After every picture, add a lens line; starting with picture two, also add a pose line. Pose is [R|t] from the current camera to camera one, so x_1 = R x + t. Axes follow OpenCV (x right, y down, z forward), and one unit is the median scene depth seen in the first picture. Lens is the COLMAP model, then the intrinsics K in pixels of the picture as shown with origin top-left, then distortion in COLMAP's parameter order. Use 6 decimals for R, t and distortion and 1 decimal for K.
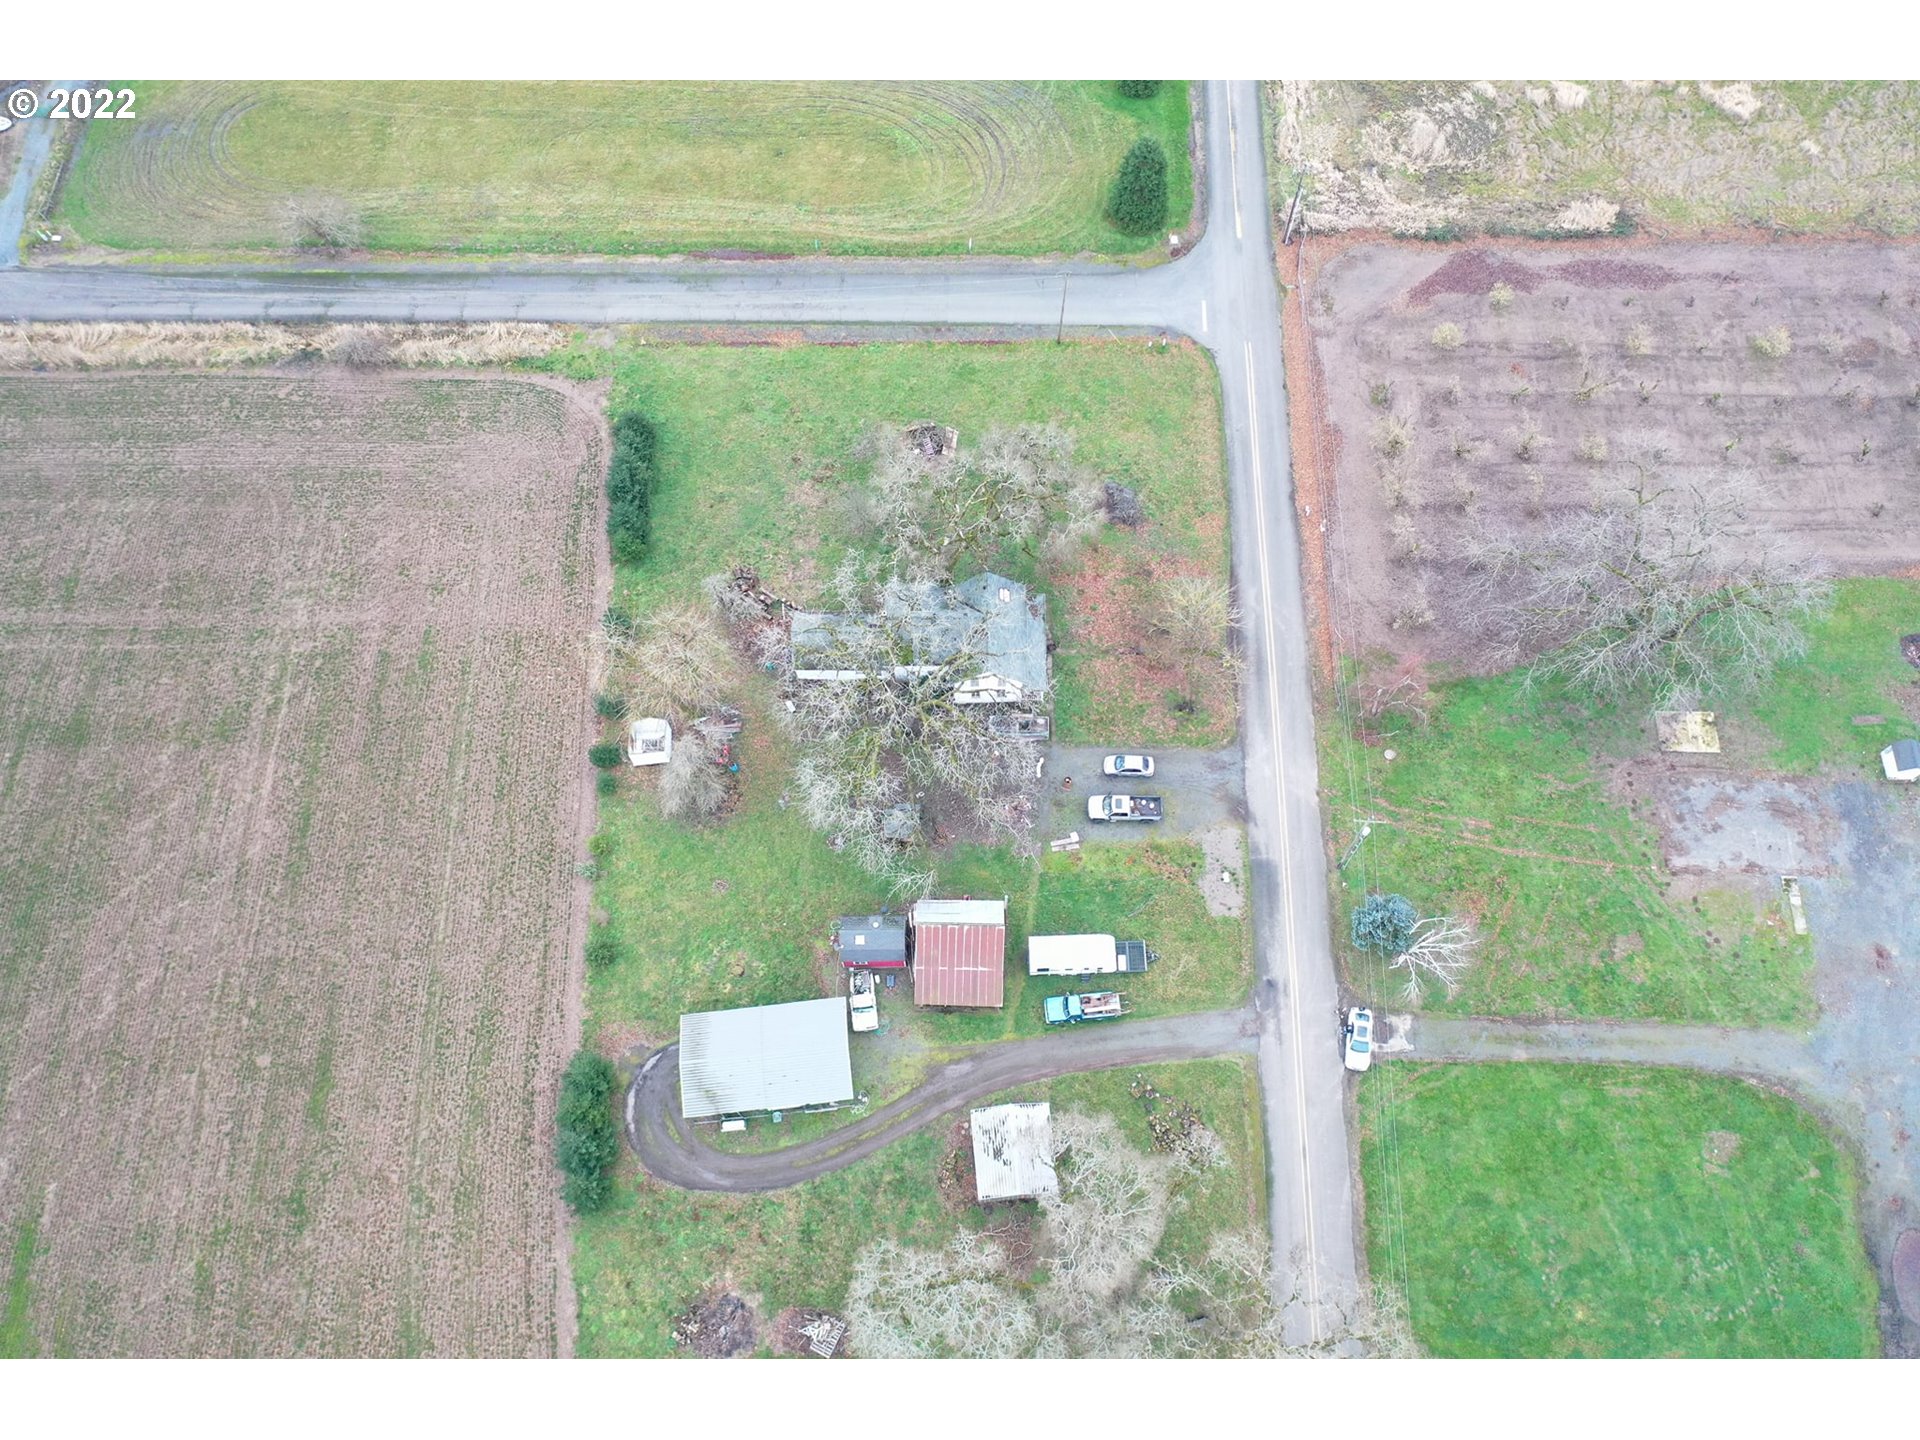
lens RADIAL K [[1523.8, 0, 960.0], [0, 1523.8, 720.0], [0, 0, 1]] dist [-0.005666, -0.001281]
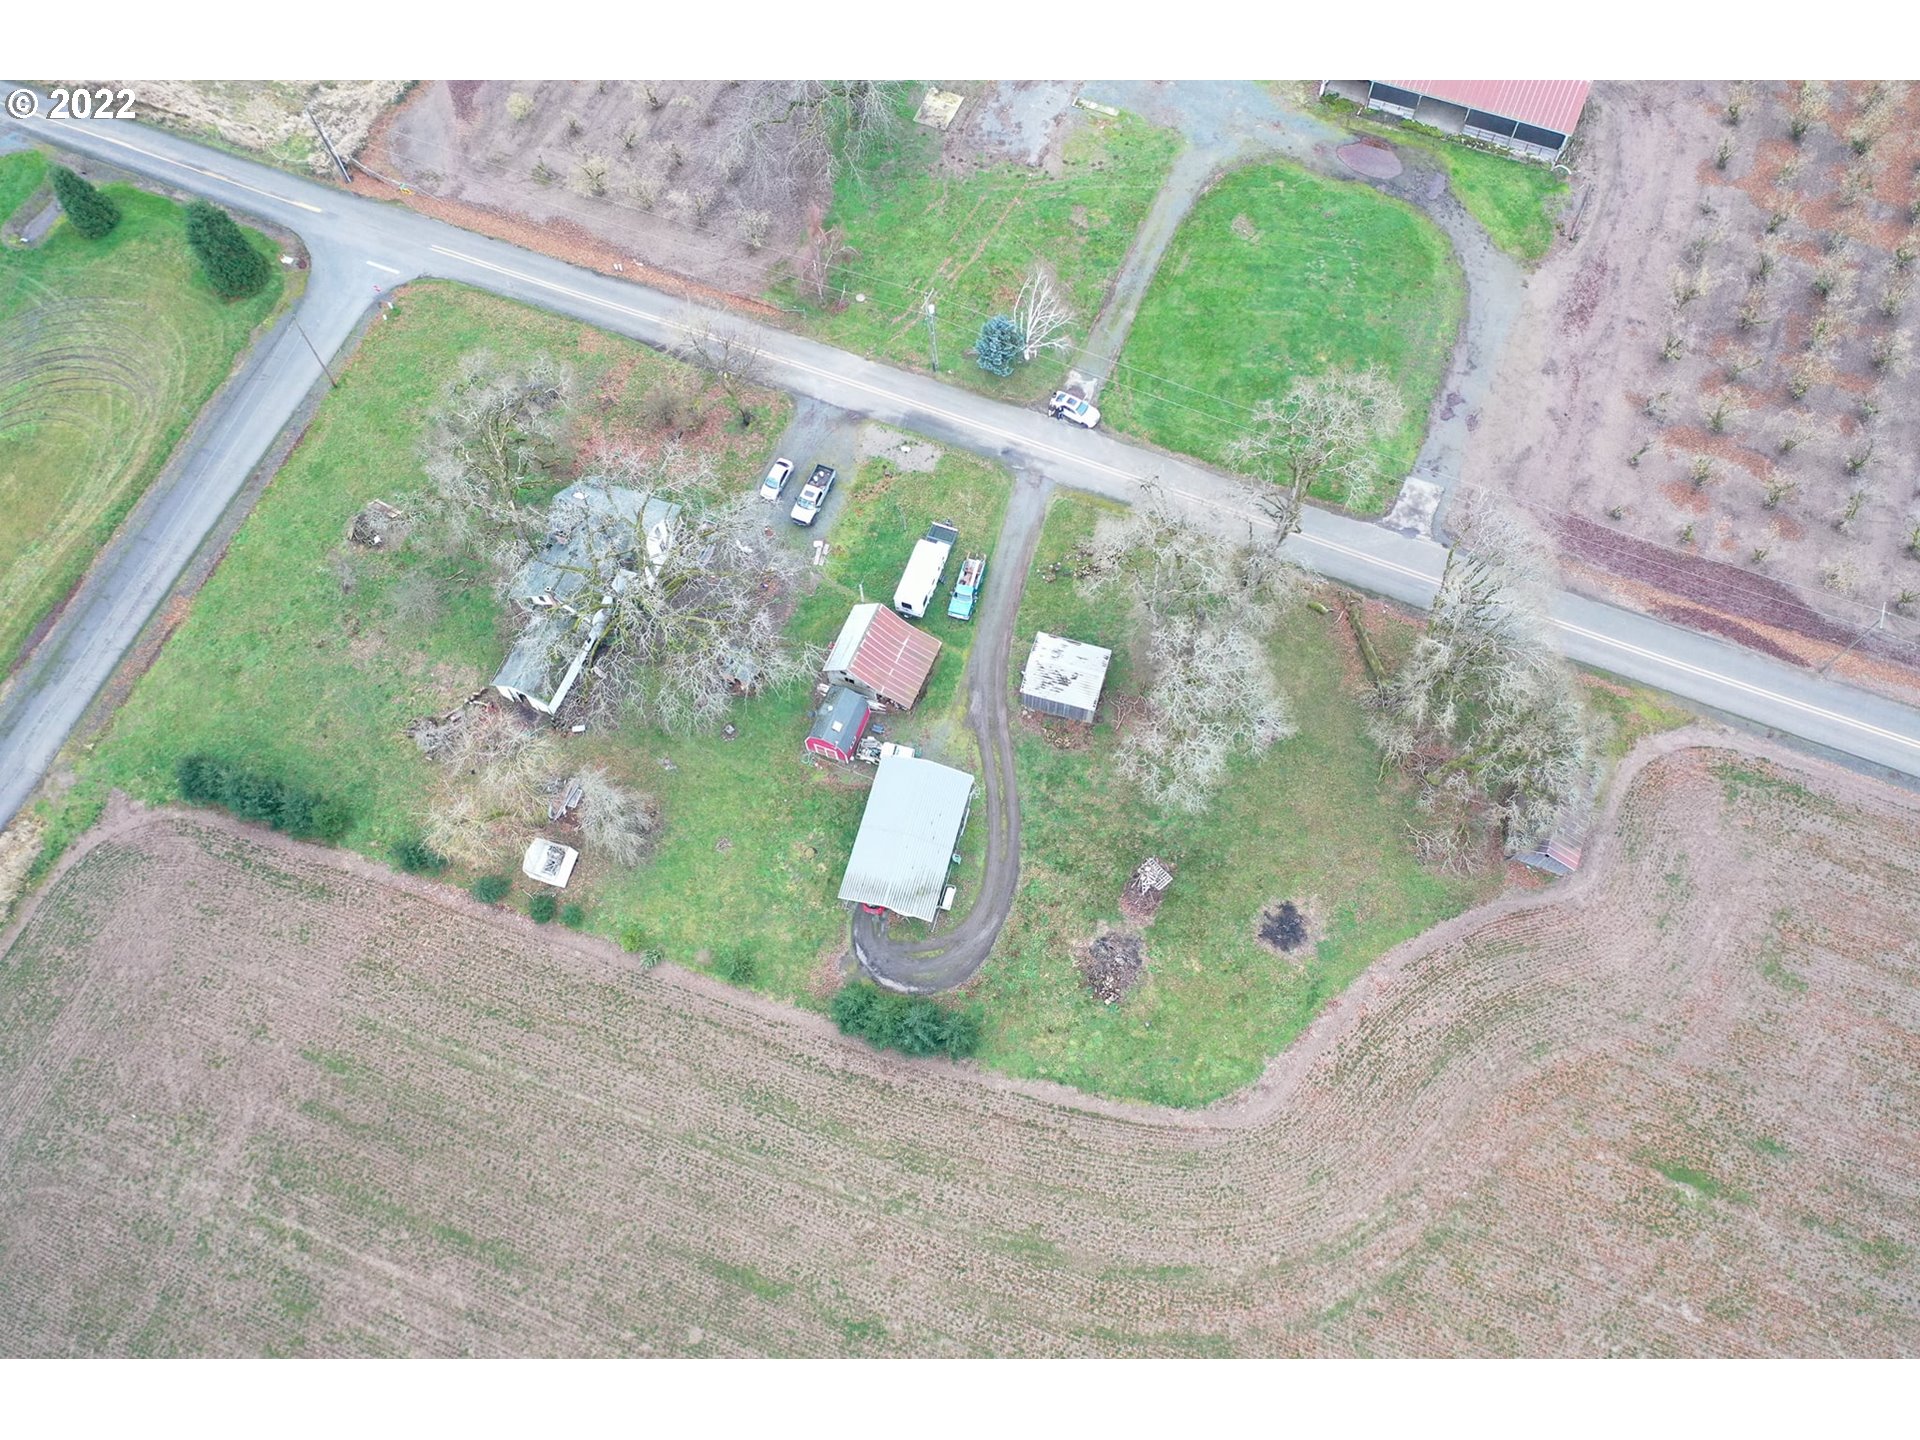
lens RADIAL K [[1499.7, 0, 960.0], [0, 1499.7, 720.0], [0, 0, 1]] dist [-0.009917, 0.010797]
pose [[0.366309, -0.851650, 0.374847, -0.395796], [0.854447, 0.467376, 0.226890, -0.021541], [-0.368425, 0.237175, 0.898894, 0.021447]]
